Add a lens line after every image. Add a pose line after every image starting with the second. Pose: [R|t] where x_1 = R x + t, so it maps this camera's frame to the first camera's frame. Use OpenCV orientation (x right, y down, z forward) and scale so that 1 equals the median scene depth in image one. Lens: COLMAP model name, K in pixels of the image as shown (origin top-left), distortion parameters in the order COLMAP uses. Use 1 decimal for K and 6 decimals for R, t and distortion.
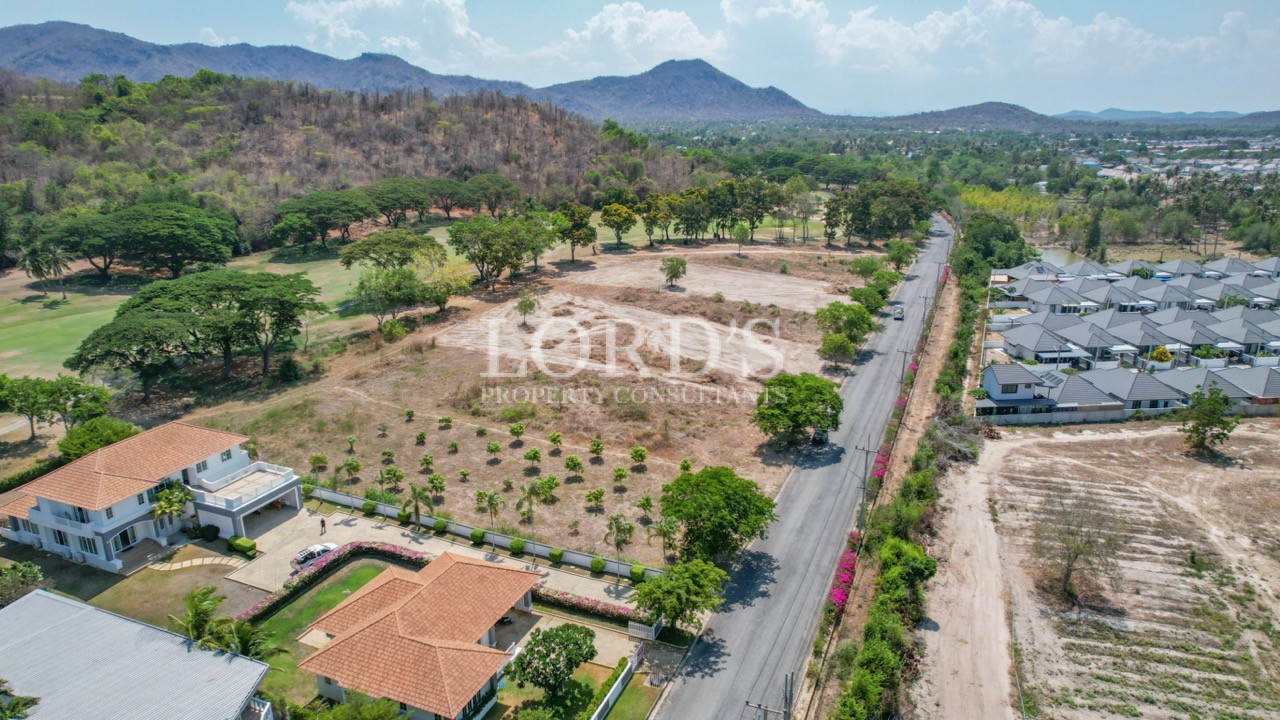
lens RADIAL K [[824.3, 0, 645.9], [0, 824.3, 356.5], [0, 0, 1]] dist [-0.089458, 0.081873]
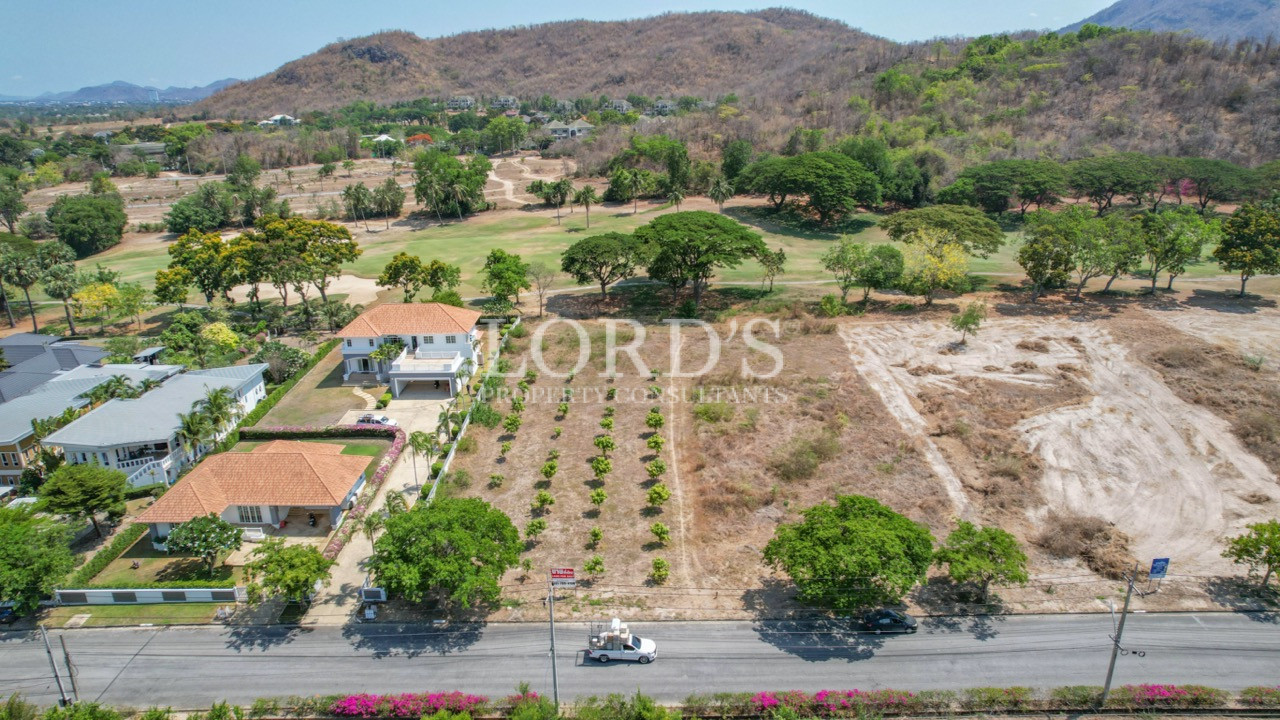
lens RADIAL K [[824.3, 0, 645.9], [0, 824.3, 356.5], [0, 0, 1]] dist [-0.089458, 0.081873]
pose [[0.374476, 0.290591, -0.880525, 0.490015], [-0.250955, 0.945944, 0.205453, -0.128350], [0.892630, 0.144035, 0.427159, 0.469971]]
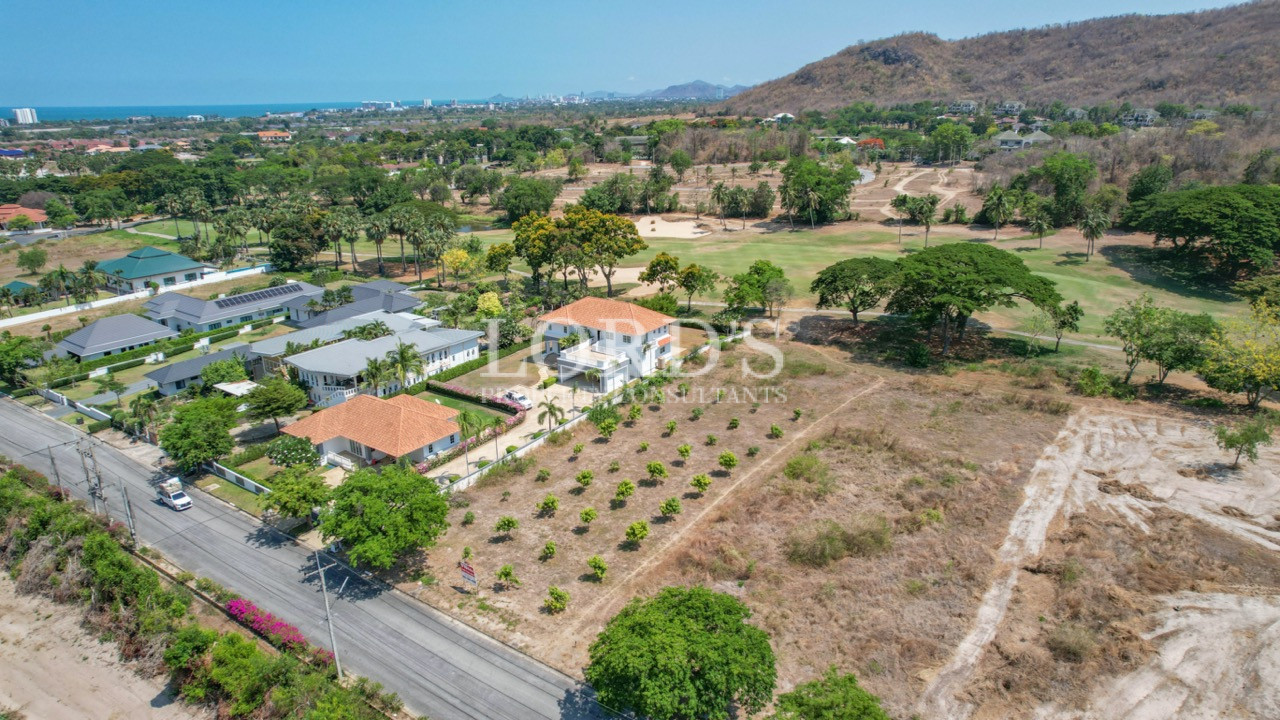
lens RADIAL K [[824.3, 0, 645.9], [0, 824.3, 356.5], [0, 0, 1]] dist [-0.089458, 0.081873]
pose [[-0.236316, 0.303463, -0.923074, 0.484245], [-0.260867, 0.895291, 0.361113, -0.229047], [0.936004, 0.326137, -0.132408, 0.789989]]
